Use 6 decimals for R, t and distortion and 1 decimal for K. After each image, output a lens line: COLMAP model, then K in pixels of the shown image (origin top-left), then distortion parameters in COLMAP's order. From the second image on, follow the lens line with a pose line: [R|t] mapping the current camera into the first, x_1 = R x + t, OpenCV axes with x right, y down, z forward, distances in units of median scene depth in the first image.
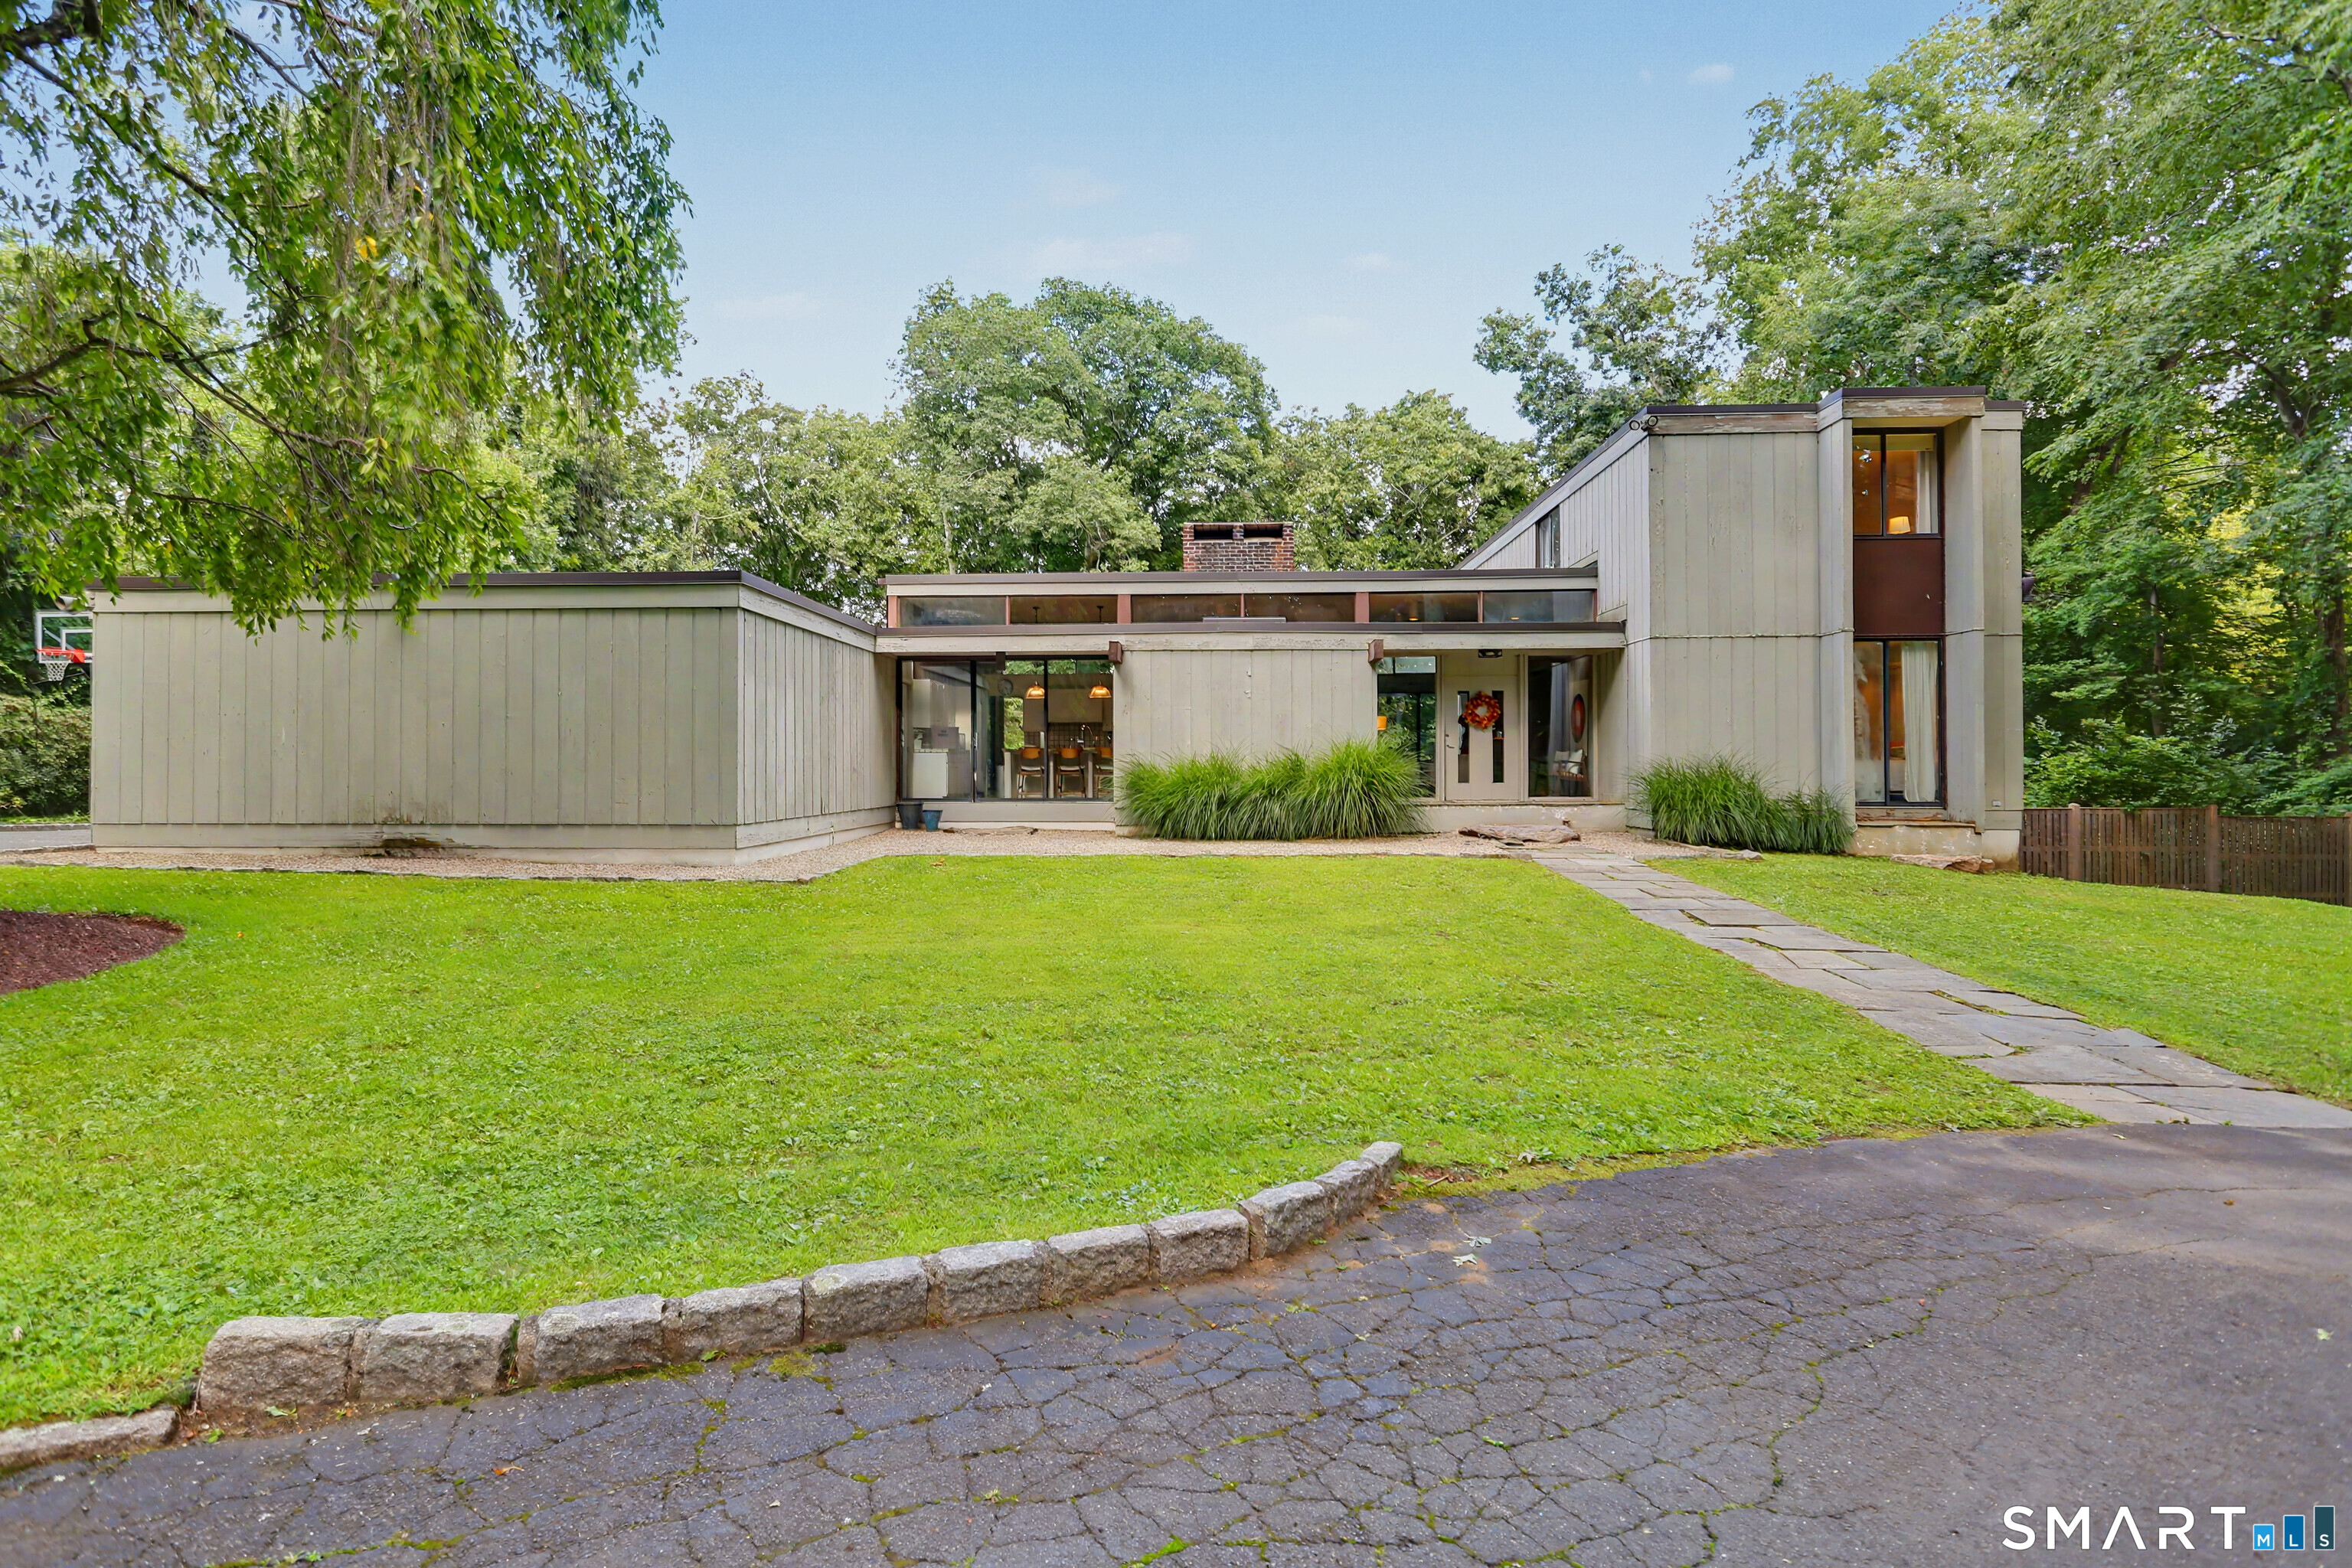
lens RADIAL K [[1133.4, 0, 1173.1], [0, 1133.4, 763.0], [0, 0, 1]] dist [-0.005652, 0.000411]
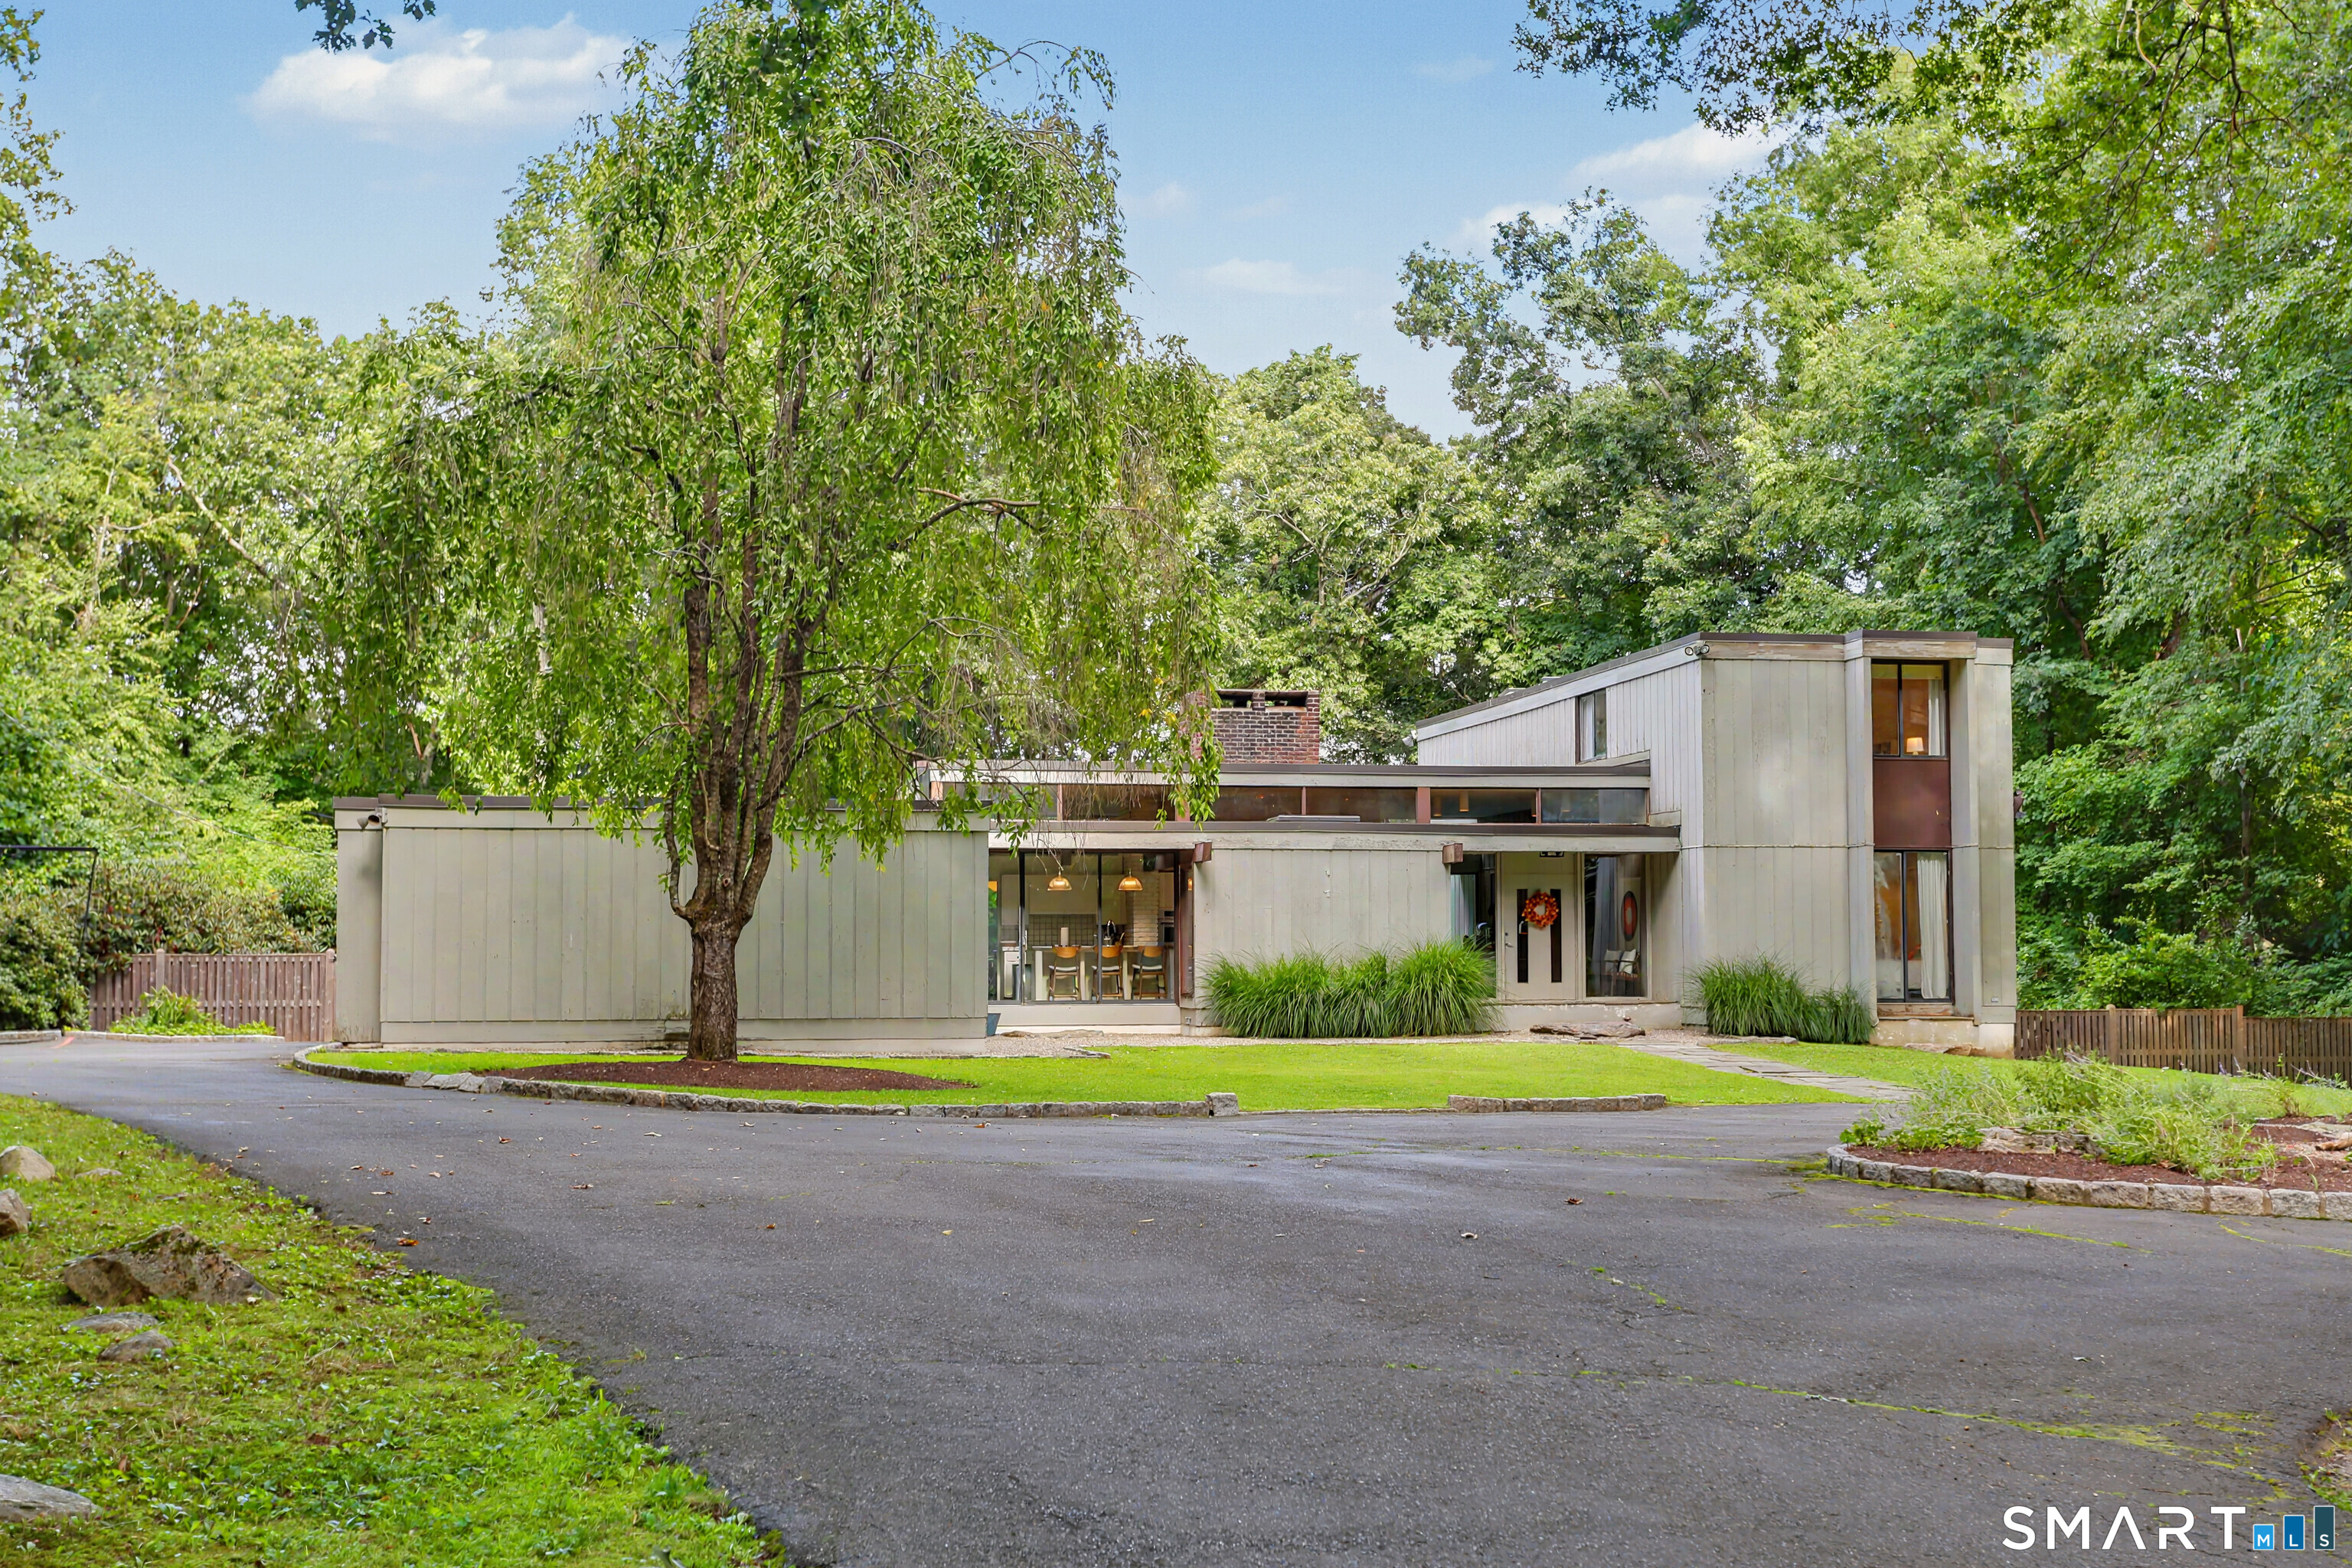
lens RADIAL K [[2729.9, 0, 1176.4], [0, 2729.9, 821.7], [0, 0, 1]] dist [0.064483, 0.003383]
pose [[0.971768, 0.011410, 0.235660, -0.640904], [-0.000211, 0.998872, -0.047493, -0.009780], [-0.235936, 0.046102, 0.970674, -1.329371]]
